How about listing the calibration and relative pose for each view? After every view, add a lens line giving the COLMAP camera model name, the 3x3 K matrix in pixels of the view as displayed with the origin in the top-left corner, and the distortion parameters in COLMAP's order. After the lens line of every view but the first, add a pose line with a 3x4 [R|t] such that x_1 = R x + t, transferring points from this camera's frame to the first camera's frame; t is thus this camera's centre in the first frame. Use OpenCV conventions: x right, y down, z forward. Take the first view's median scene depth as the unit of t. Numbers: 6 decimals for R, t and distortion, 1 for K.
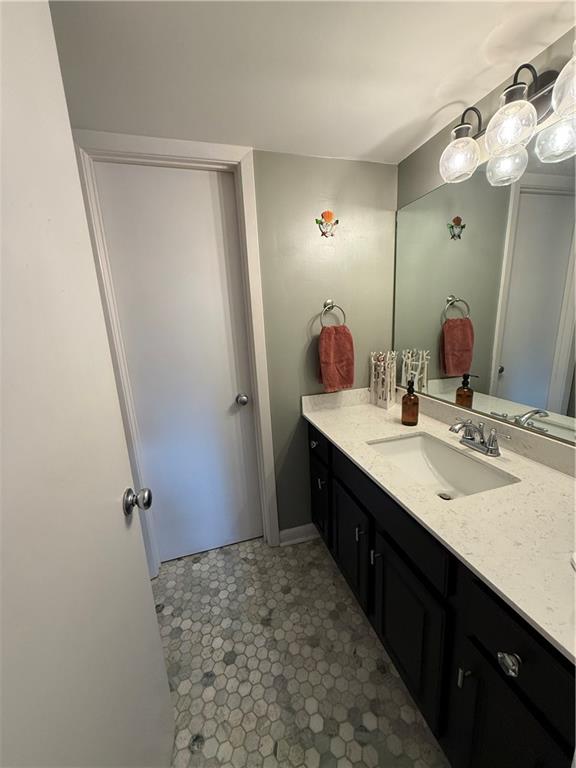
lens RADIAL K [[307.7, 0, 286.8], [0, 307.7, 382.4], [0, 0, 1]] dist [0.002828, 0.000685]
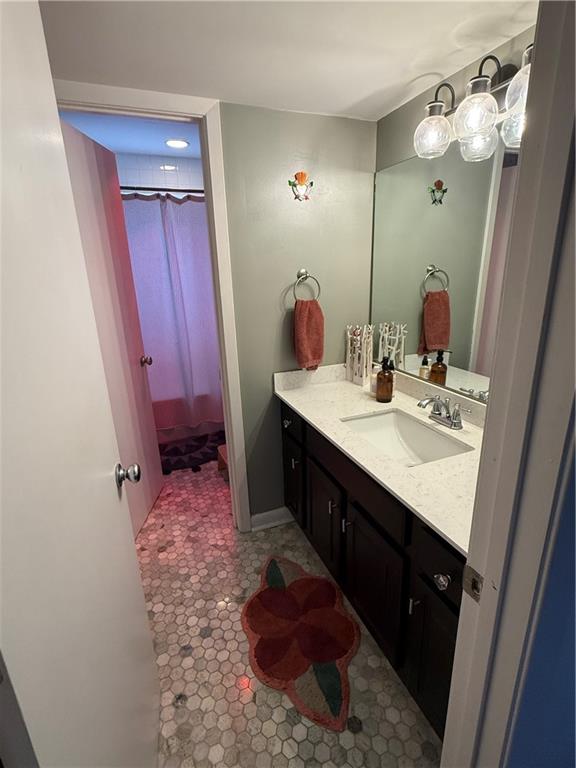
lens RADIAL K [[381.1, 0, 290.0], [0, 381.1, 383.6], [0, 0, 1]] dist [-0.001150, 0.000209]
pose [[0.994399, -0.010755, 0.105140, -0.031271], [0.002404, 0.996854, 0.079228, -0.019793], [-0.105661, -0.078531, 0.991296, -0.195138]]
